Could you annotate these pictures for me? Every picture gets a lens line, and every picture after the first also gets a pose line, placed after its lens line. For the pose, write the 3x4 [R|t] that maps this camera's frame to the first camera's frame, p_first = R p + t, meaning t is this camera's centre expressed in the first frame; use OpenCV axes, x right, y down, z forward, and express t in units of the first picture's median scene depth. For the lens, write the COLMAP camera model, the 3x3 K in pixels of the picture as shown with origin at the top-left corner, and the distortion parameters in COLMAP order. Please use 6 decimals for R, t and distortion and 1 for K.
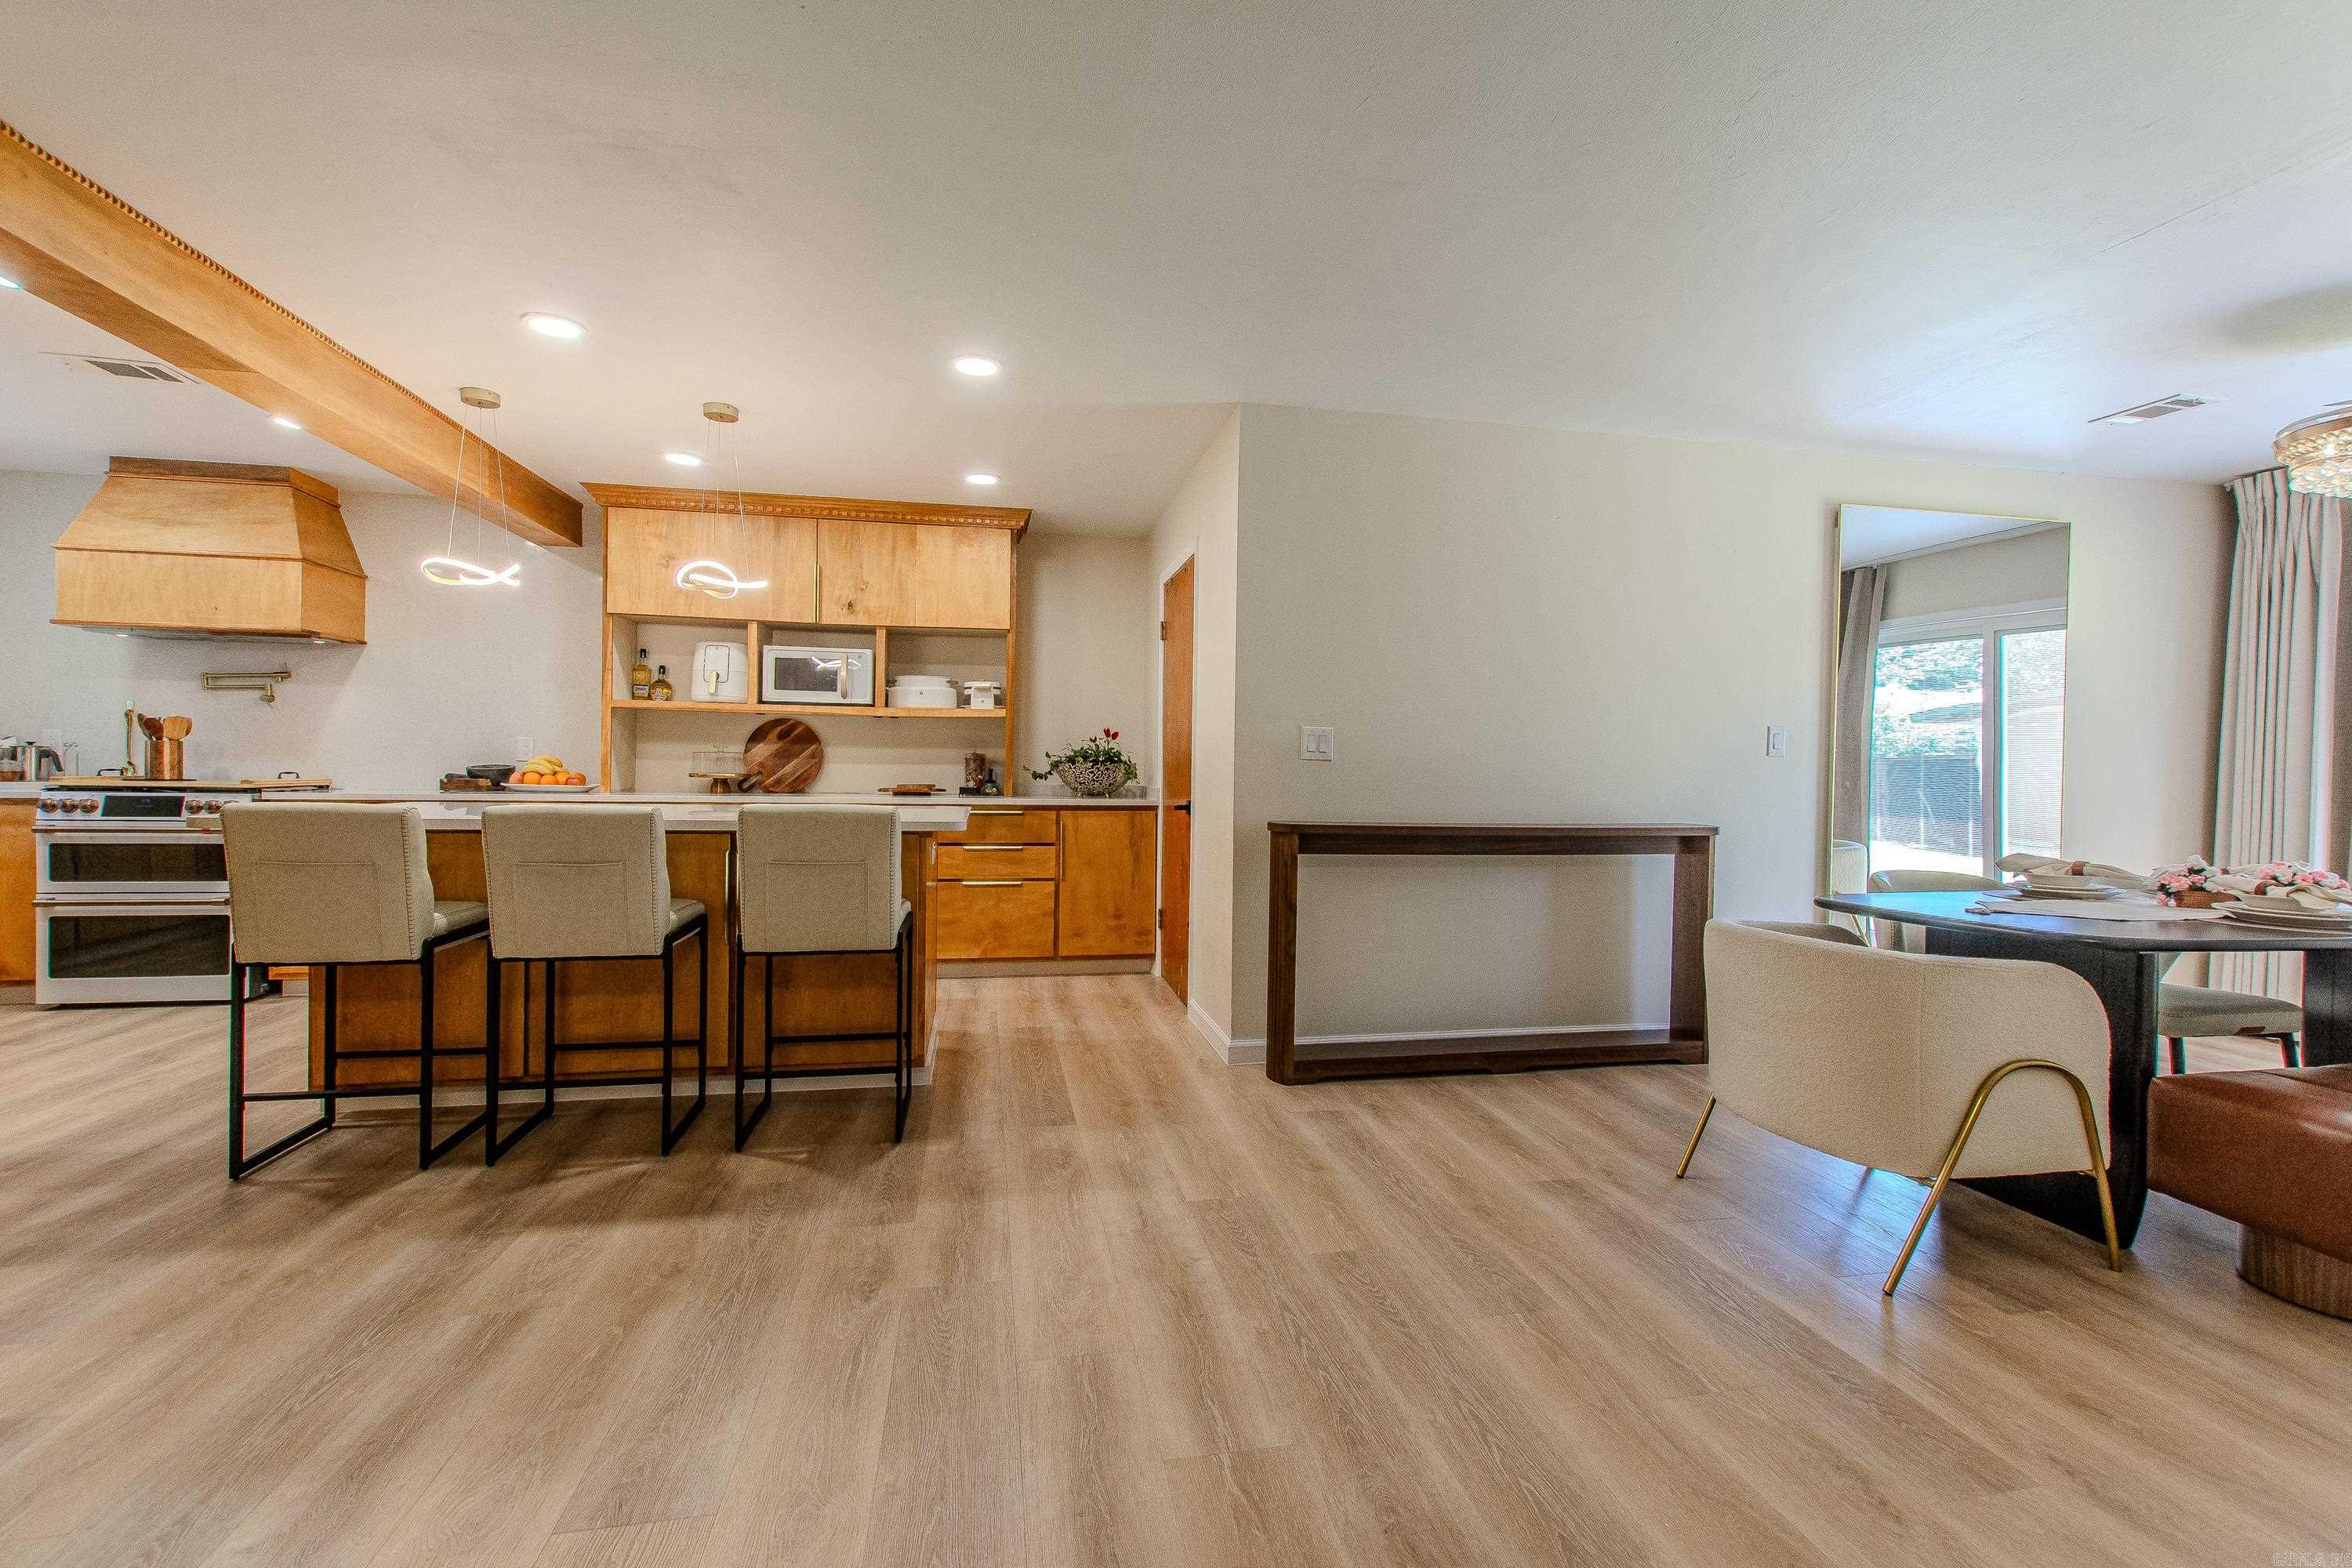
lens RADIAL K [[1001.3, 0, 1180.3], [0, 1001.3, 782.2], [0, 0, 1]] dist [0.008209, -0.000442]
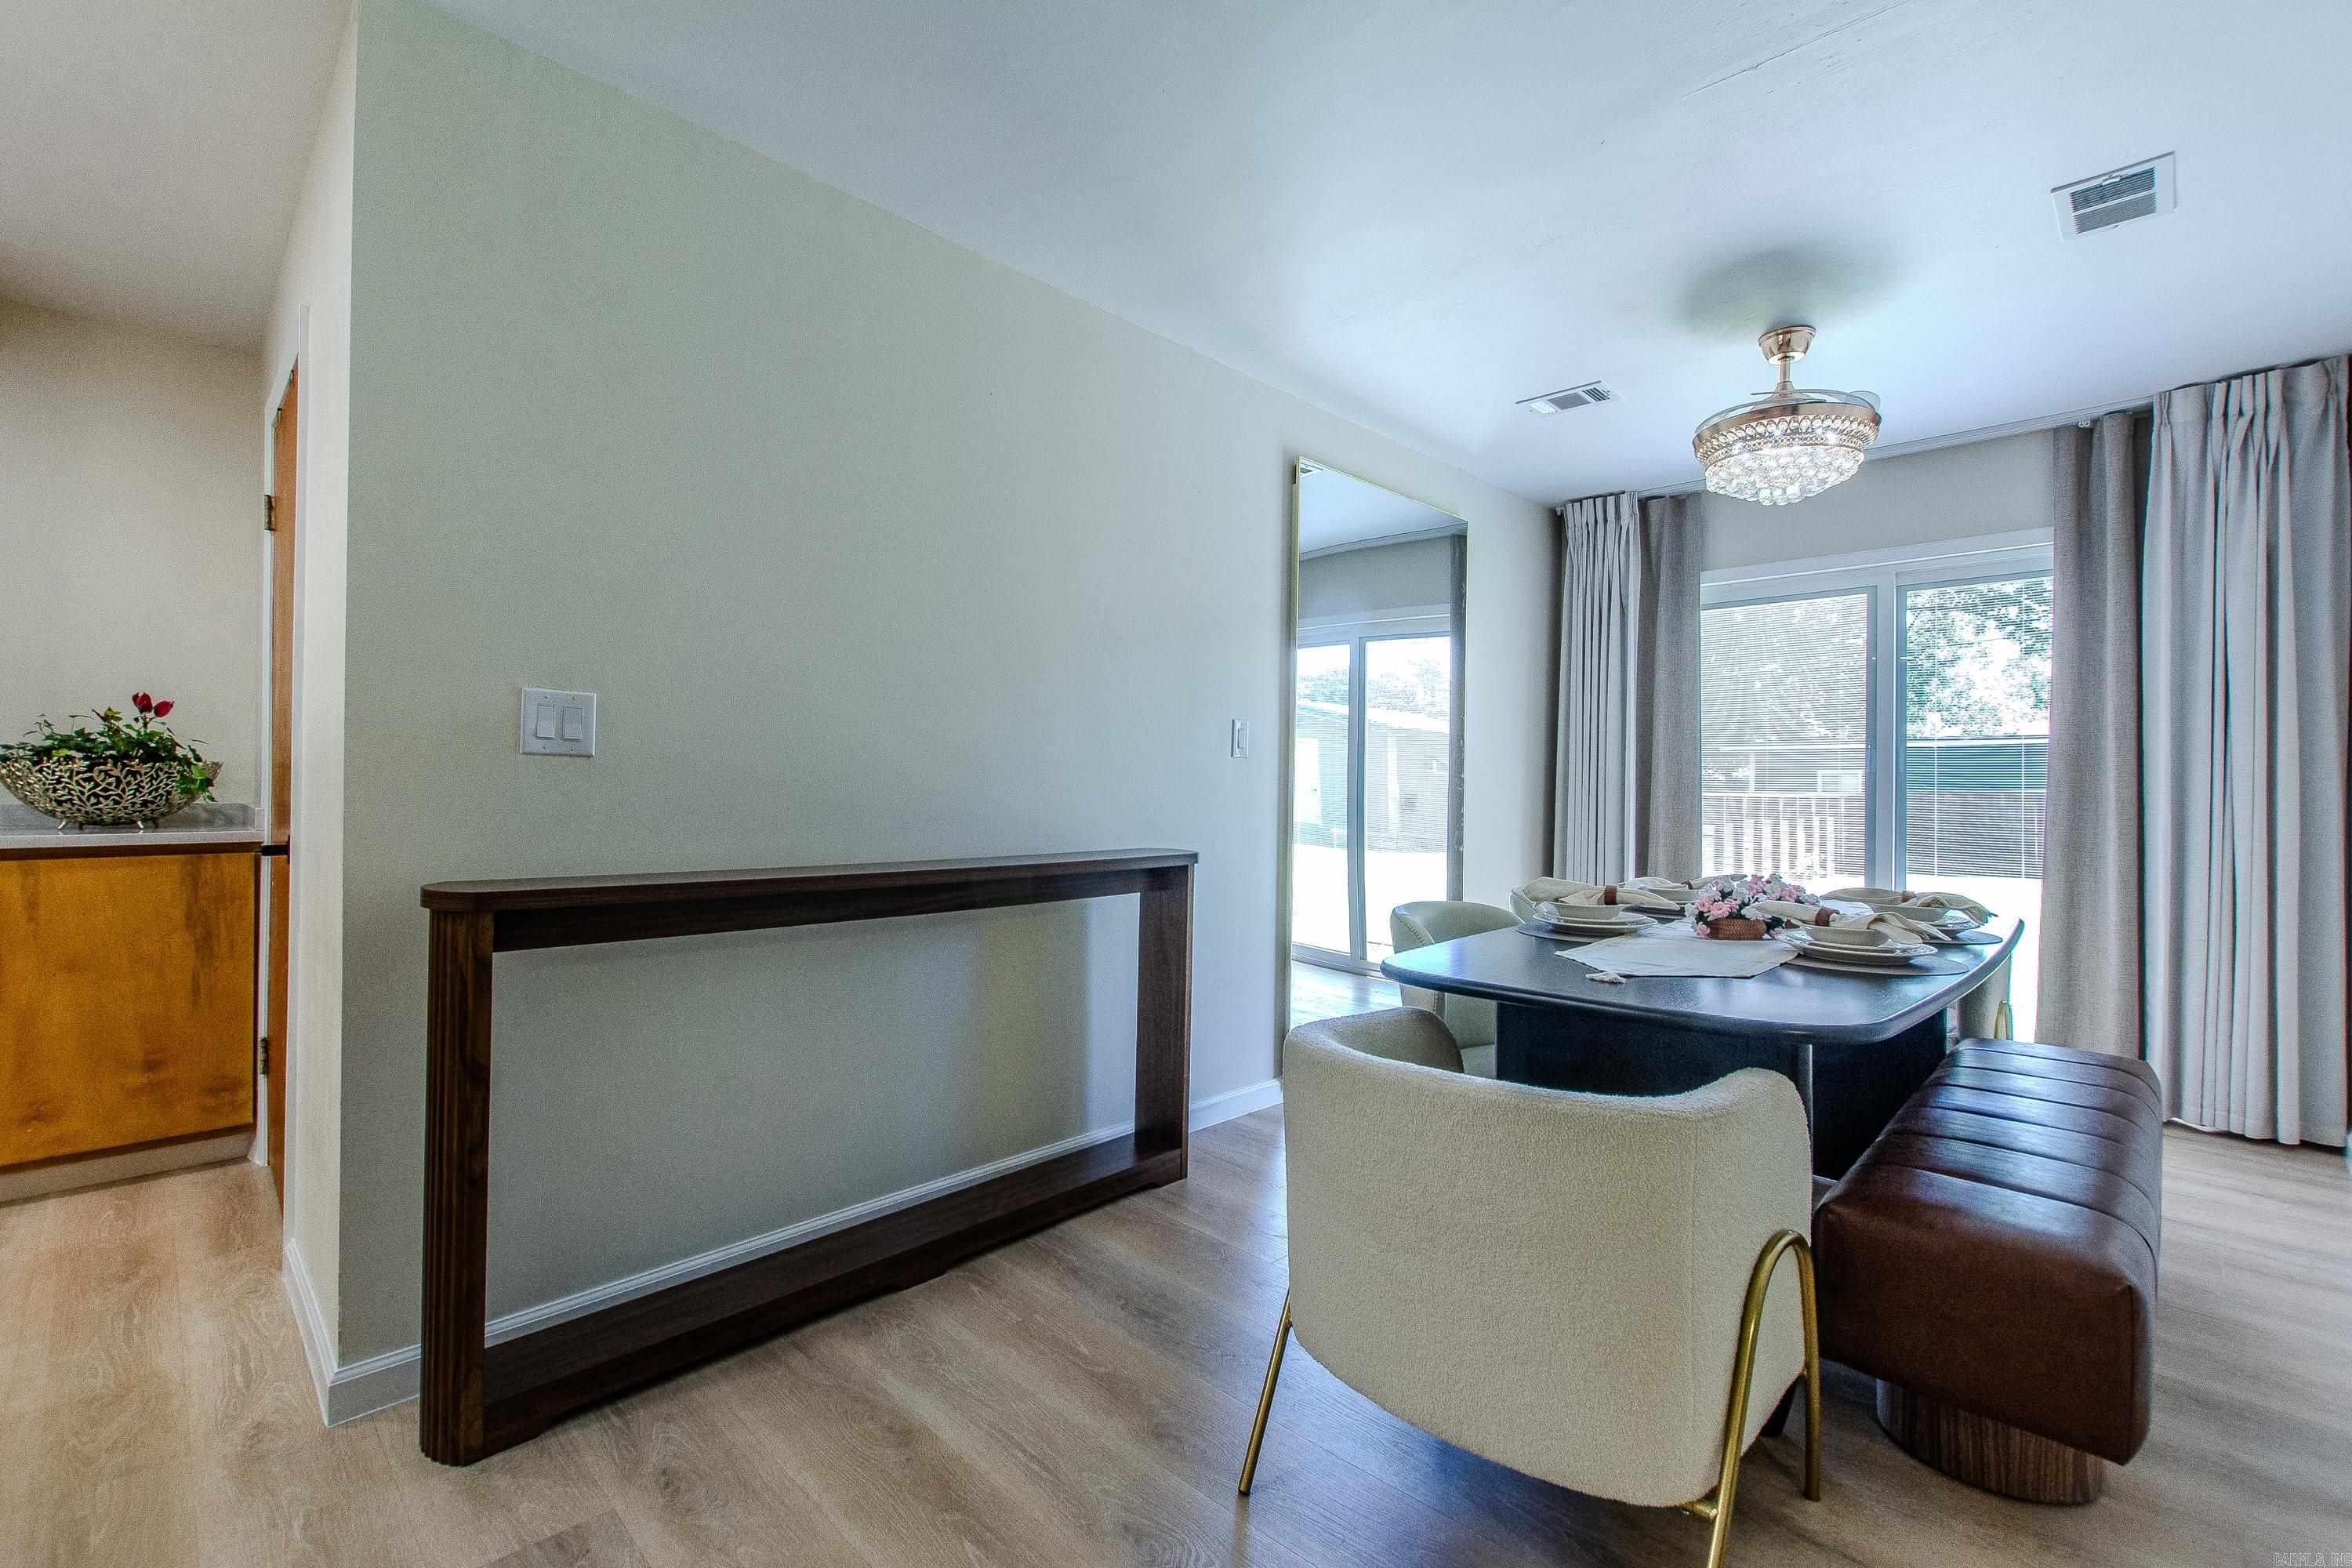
lens RADIAL K [[1020.0, 0, 1175.7], [0, 1020.0, 776.8], [0, 0, 1]] dist [-0.002784, 0.000162]
pose [[0.825360, -0.001650, 0.564604, 0.084061], [0.007323, 0.999943, -0.007782, -0.003863], [-0.564559, 0.010558, 0.825325, 0.323274]]
